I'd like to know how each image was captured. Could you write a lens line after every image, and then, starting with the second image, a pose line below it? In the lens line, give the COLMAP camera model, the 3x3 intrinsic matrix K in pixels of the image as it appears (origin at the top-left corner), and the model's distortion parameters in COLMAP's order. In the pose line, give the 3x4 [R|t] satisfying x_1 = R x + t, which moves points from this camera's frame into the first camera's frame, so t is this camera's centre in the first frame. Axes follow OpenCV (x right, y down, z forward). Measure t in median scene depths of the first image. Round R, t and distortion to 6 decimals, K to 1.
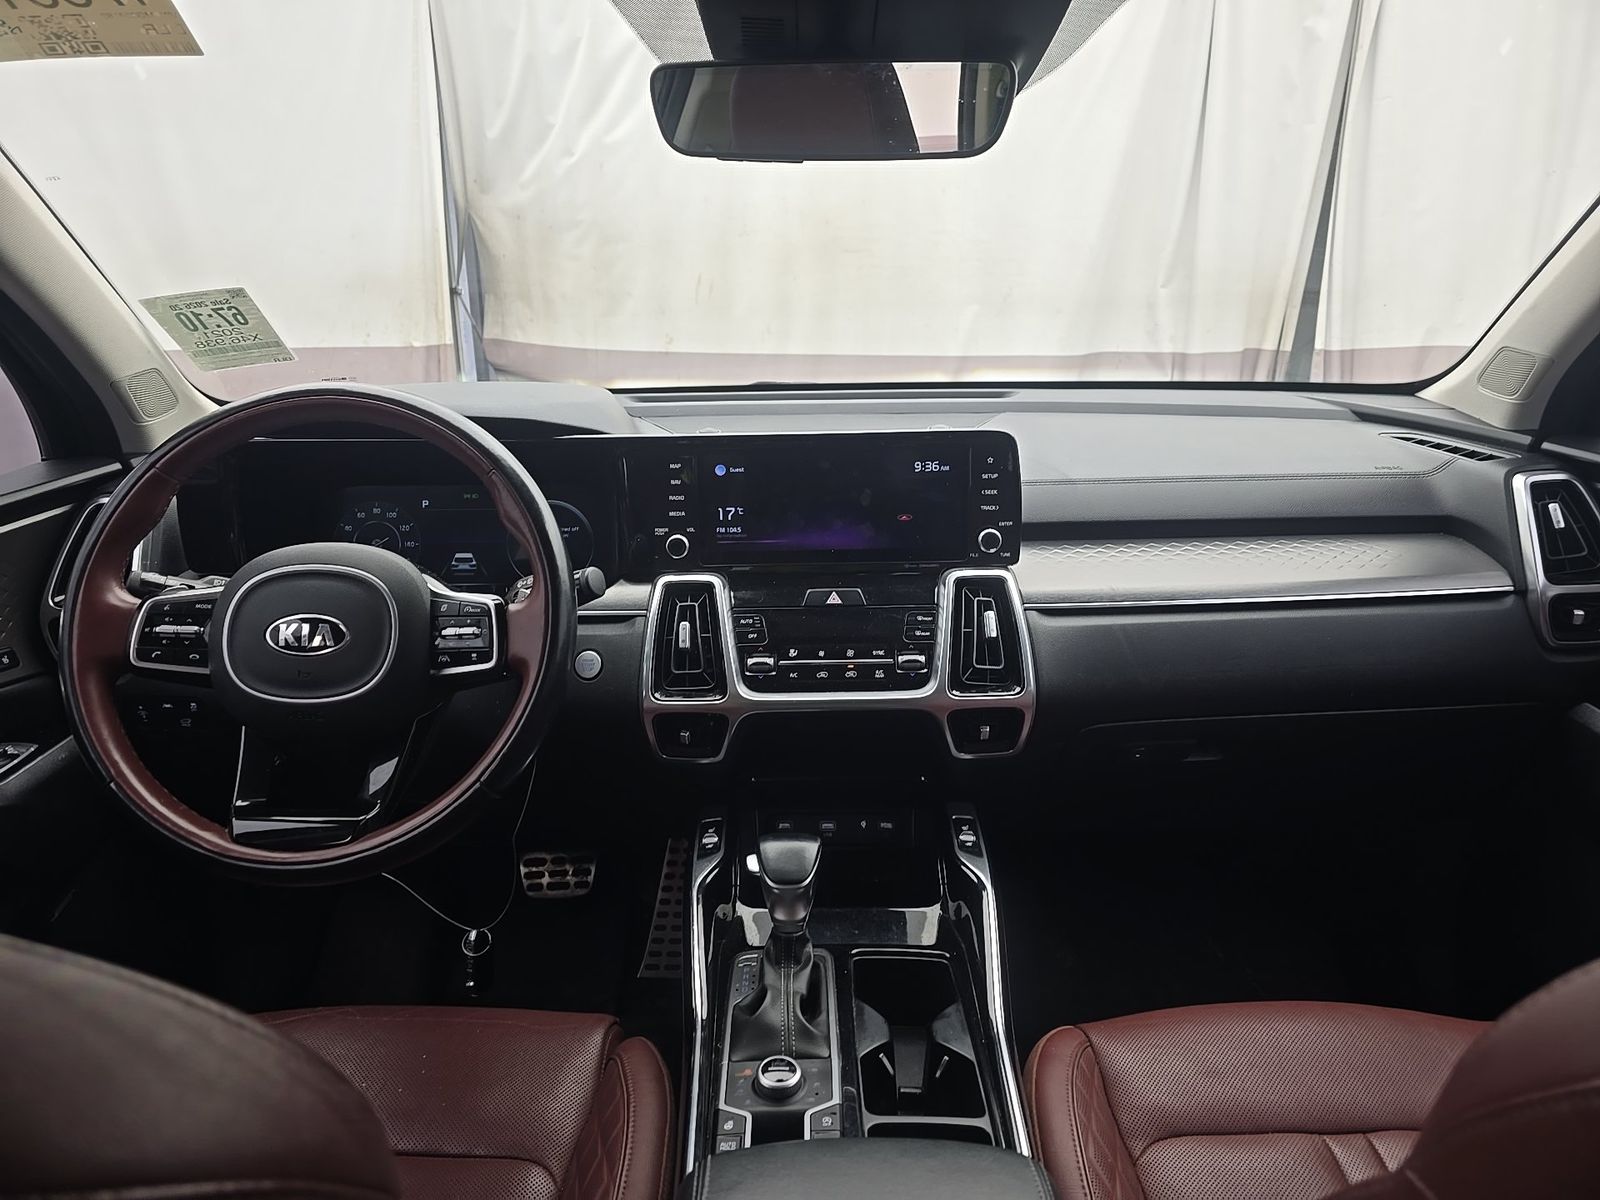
lens RADIAL K [[1074.6, 0, 801.2], [0, 1074.6, 591.5], [0, 0, 1]] dist [0.021237, -0.011249]
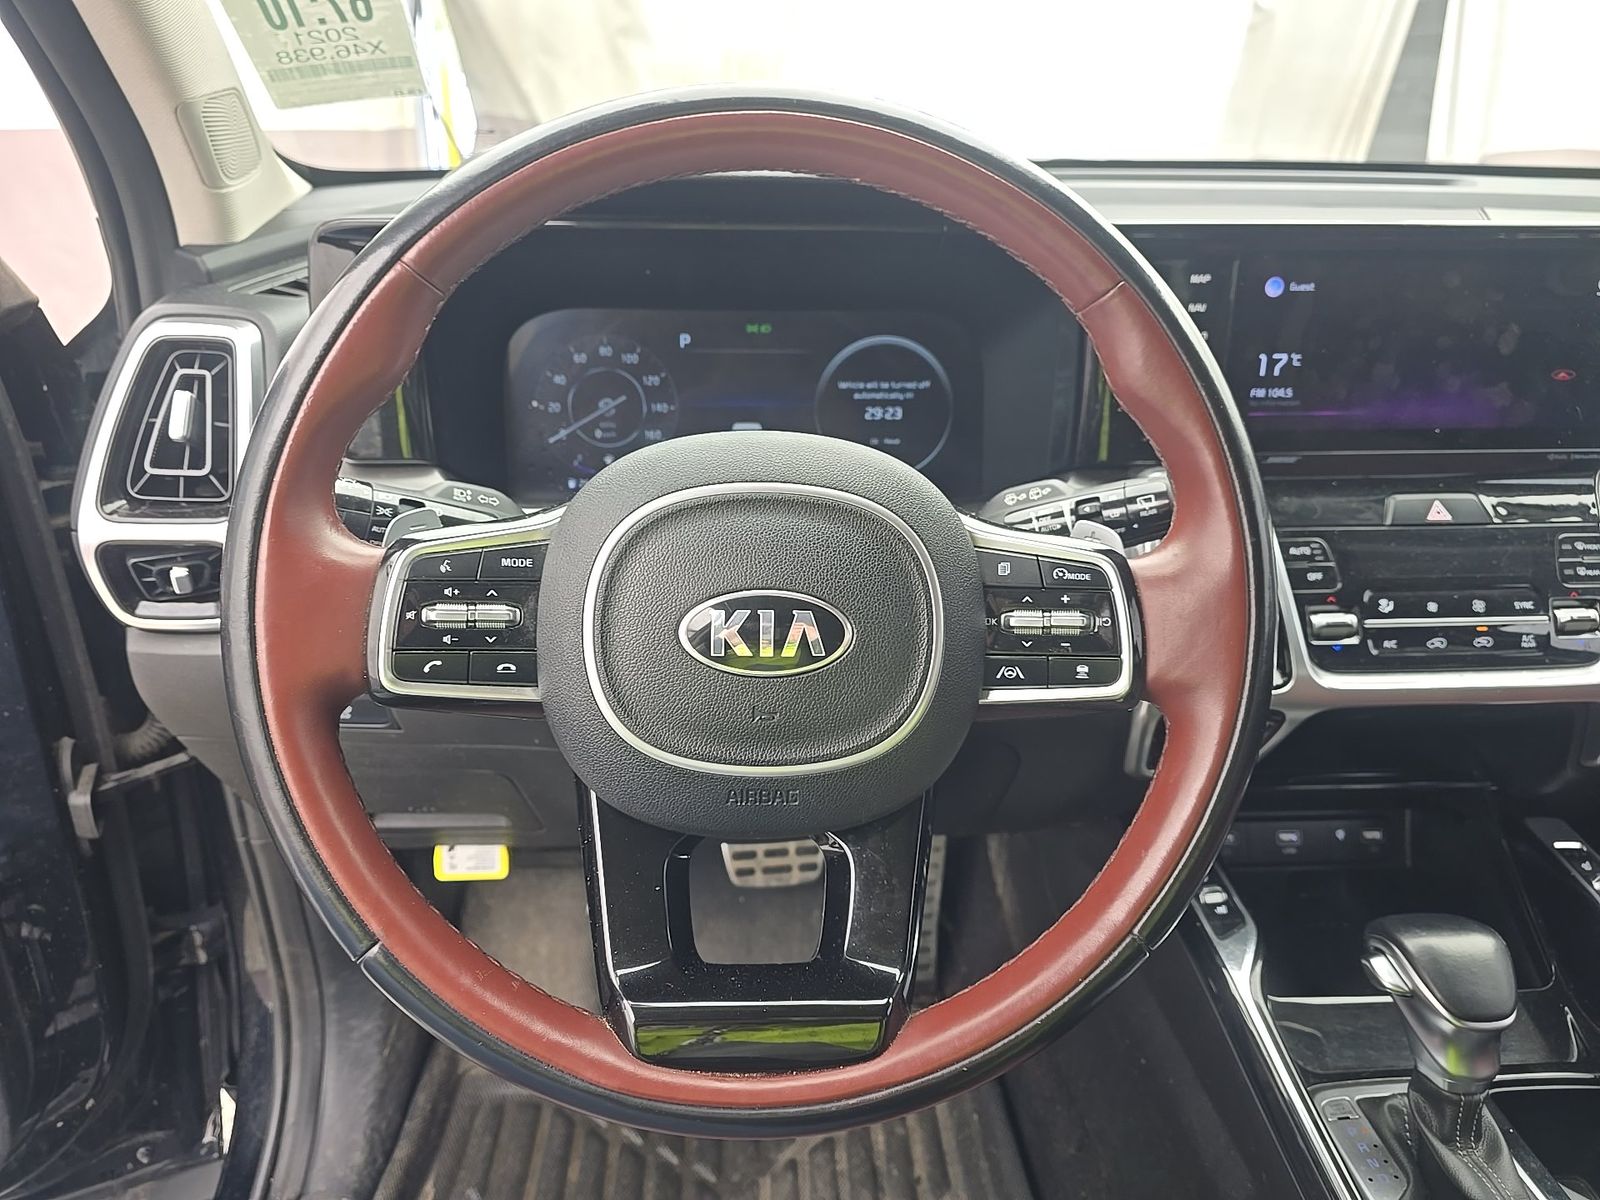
lens RADIAL K [[1074.6, 0, 757.4], [0, 1074.6, 597.7], [0, 0, 1]] dist [0.021237, -0.011249]
pose [[0.999085, 0.002014, 0.042719, -0.380523], [-0.008775, 0.987288, 0.158699, -0.039239], [-0.041856, -0.158929, 0.986402, 0.424705]]
